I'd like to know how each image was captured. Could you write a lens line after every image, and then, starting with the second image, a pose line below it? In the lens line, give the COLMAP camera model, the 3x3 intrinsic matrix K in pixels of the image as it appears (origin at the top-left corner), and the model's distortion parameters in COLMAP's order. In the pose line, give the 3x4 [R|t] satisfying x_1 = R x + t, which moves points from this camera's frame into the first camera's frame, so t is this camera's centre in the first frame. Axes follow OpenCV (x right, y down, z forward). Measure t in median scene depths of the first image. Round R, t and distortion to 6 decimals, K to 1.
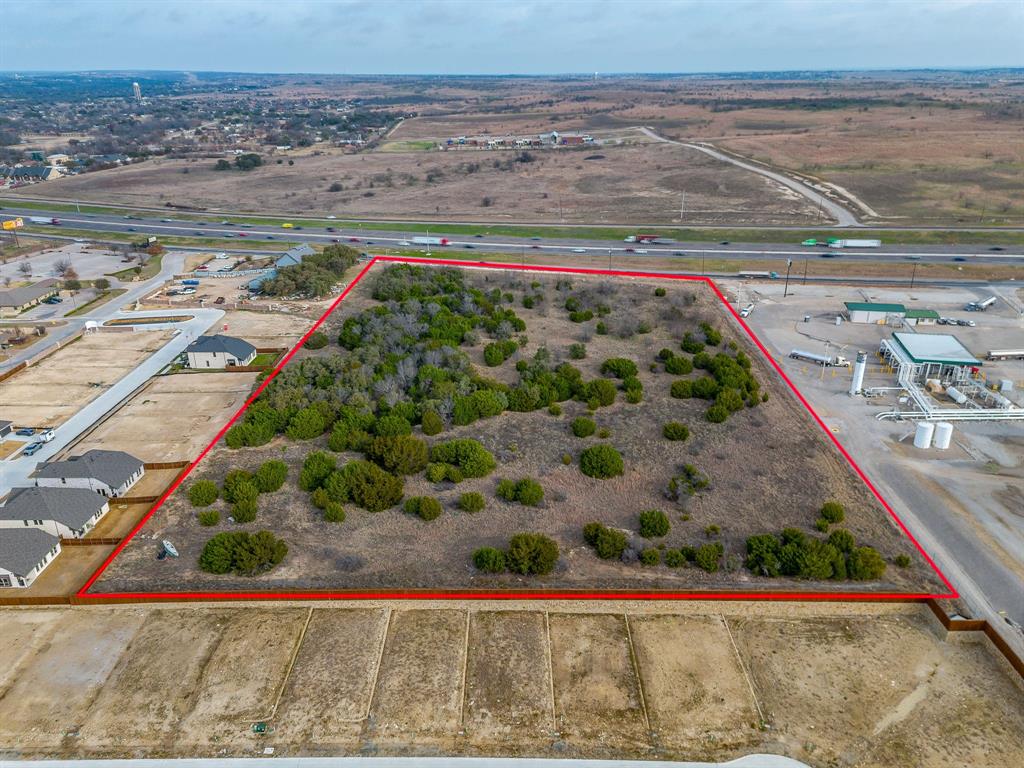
lens RADIAL K [[742.0, 0, 516.9], [0, 742.0, 384.8], [0, 0, 1]] dist [0.056249, -0.004072]
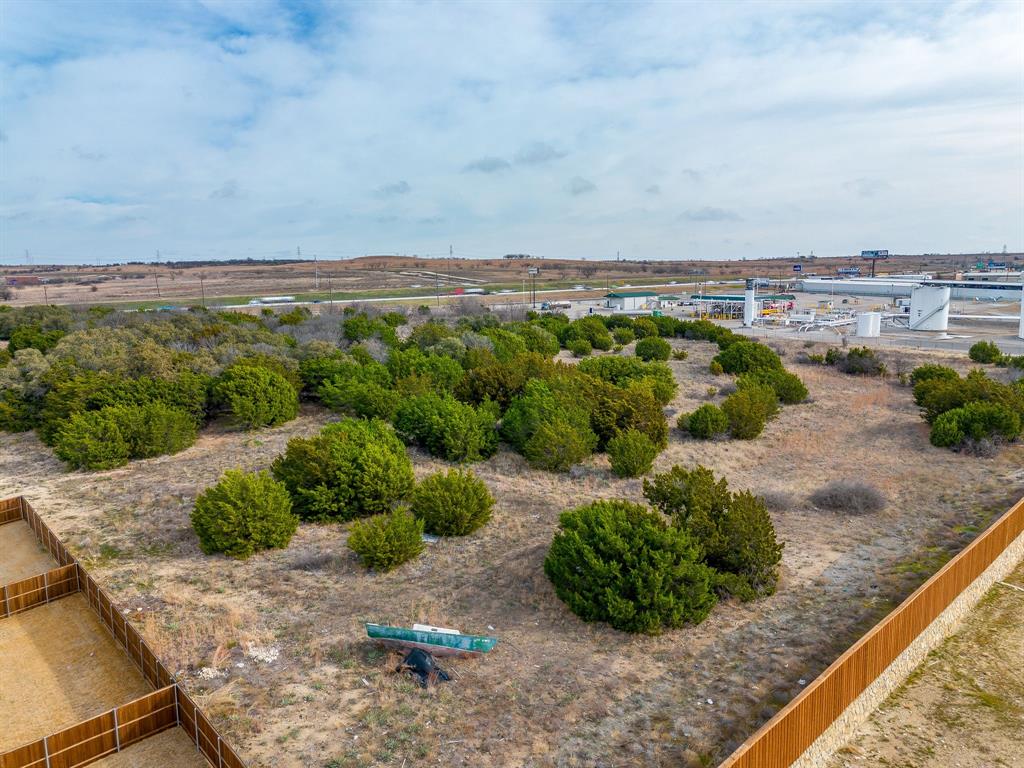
lens RADIAL K [[729.5, 0, 509.7], [0, 729.5, 382.1], [0, 0, 1]] dist [0.057866, -0.003332]
pose [[0.719125, -0.117239, 0.684920, -0.396820], [0.276906, 0.952372, -0.127715, 0.119587], [-0.637325, 0.281501, 0.717338, 0.536950]]
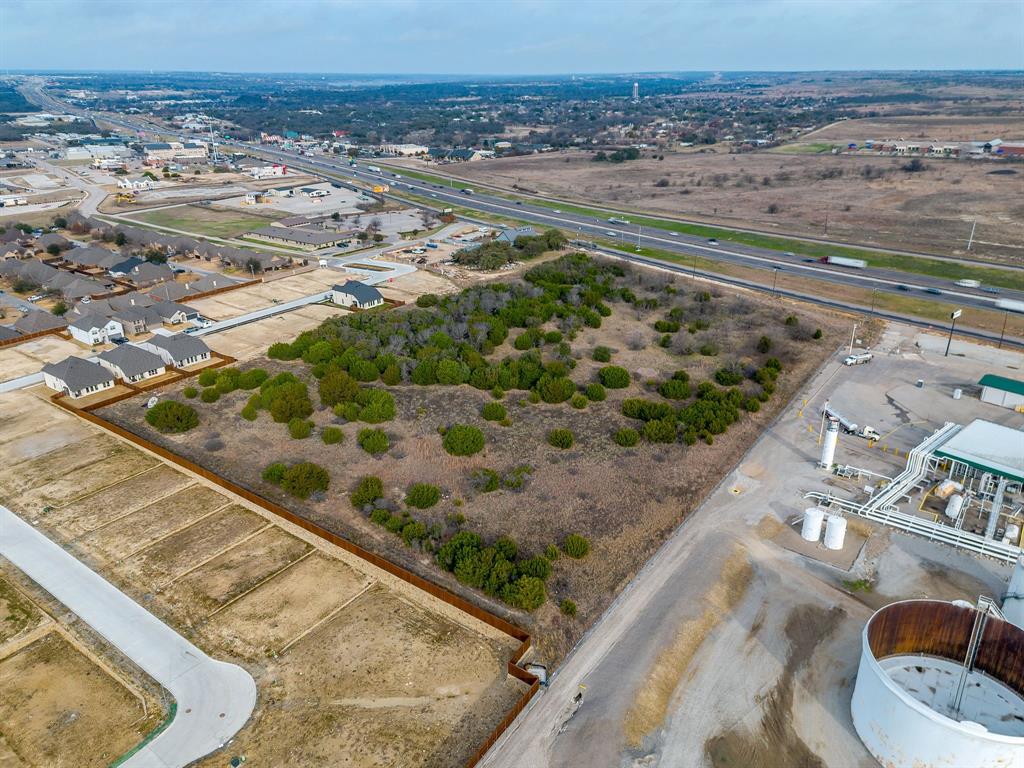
lens RADIAL K [[742.0, 0, 516.9], [0, 742.0, 384.8], [0, 0, 1]] dist [0.056249, -0.004072]
pose [[0.805582, 0.233645, -0.544471, 0.587735], [-0.232611, 0.969898, 0.072042, -0.054377], [0.544913, 0.068614, 0.835680, 0.120081]]
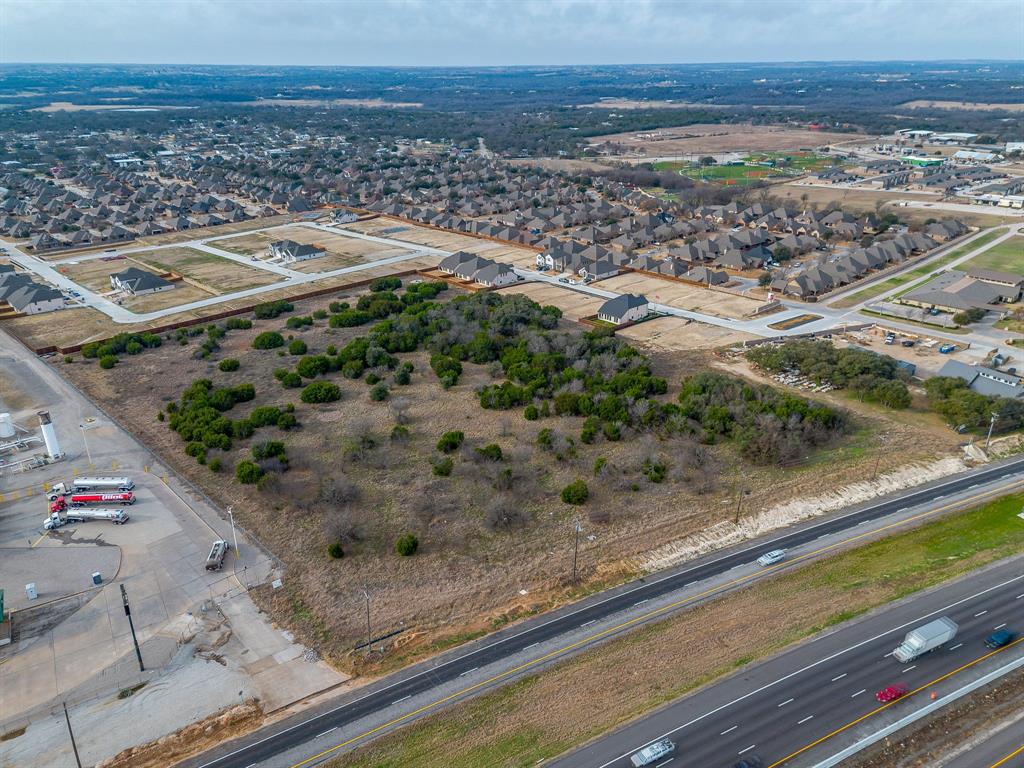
lens RADIAL K [[729.5, 0, 509.7], [0, 729.5, 382.1], [0, 0, 1]] dist [0.057866, -0.003332]
pose [[-0.727075, 0.285159, -0.624537, 0.569143], [-0.254728, 0.732692, 0.631092, -0.721602], [0.637555, 0.617938, -0.460084, 1.639592]]
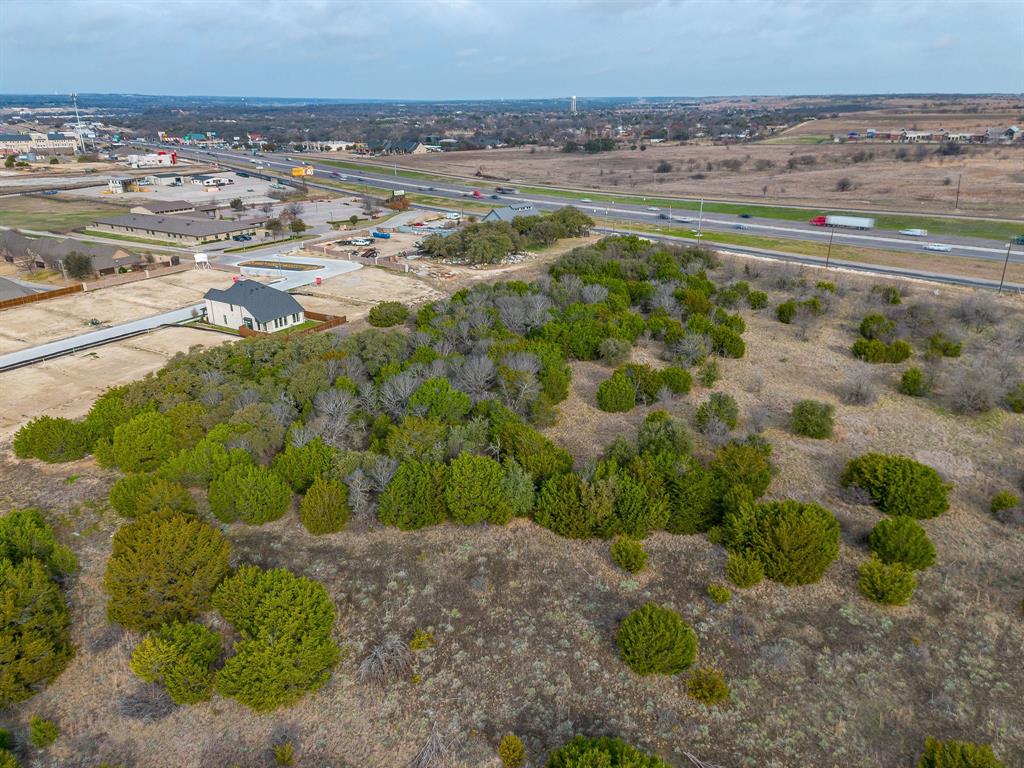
lens RADIAL K [[742.0, 0, 516.9], [0, 742.0, 384.8], [0, 0, 1]] dist [0.056249, -0.004072]
pose [[0.856905, 0.190360, -0.479037, 0.152513], [-0.204112, 0.978659, 0.023783, -0.043282], [0.473341, 0.077397, 0.877473, 0.578549]]
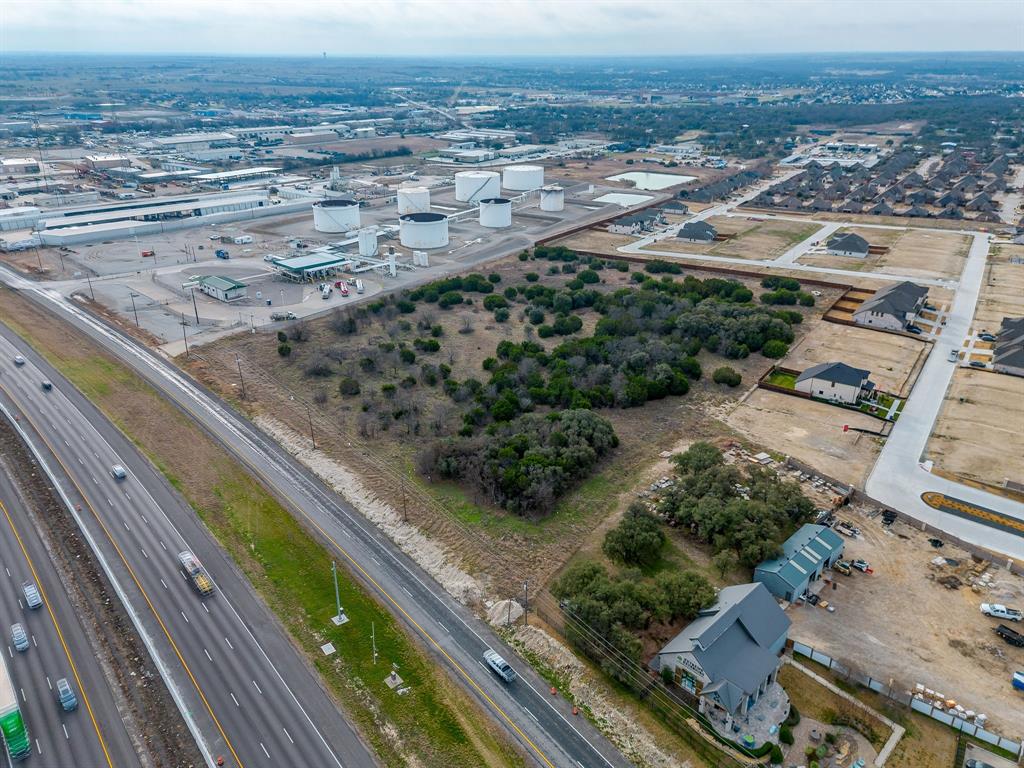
lens RADIAL K [[742.0, 0, 516.9], [0, 742.0, 384.8], [0, 0, 1]] dist [0.056249, -0.004072]
pose [[-0.843125, -0.208472, 0.495660, -0.566769], [0.215180, 0.713954, 0.666309, -0.780522], [-0.492785, 0.668438, -0.557094, 1.837559]]
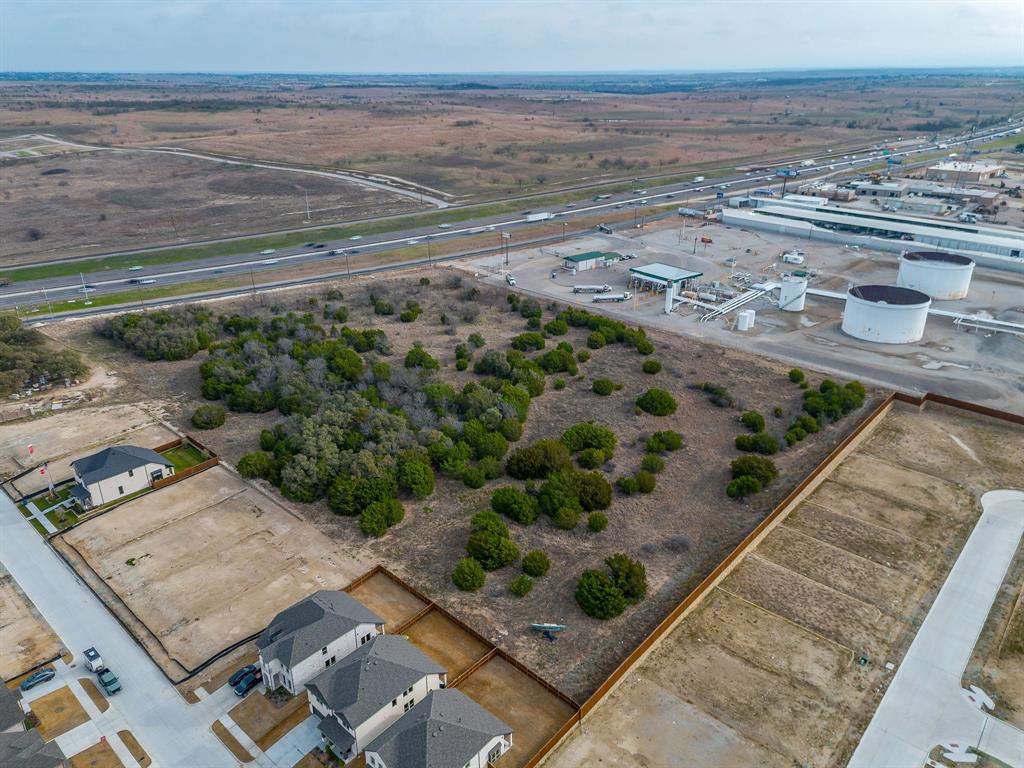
lens RADIAL K [[729.5, 0, 509.7], [0, 729.5, 382.1], [0, 0, 1]] dist [0.057866, -0.003332]
pose [[0.659813, -0.291419, 0.692619, -0.664647], [0.292231, 0.948691, 0.120772, -0.107910], [-0.692277, 0.122718, 0.711121, 0.270124]]
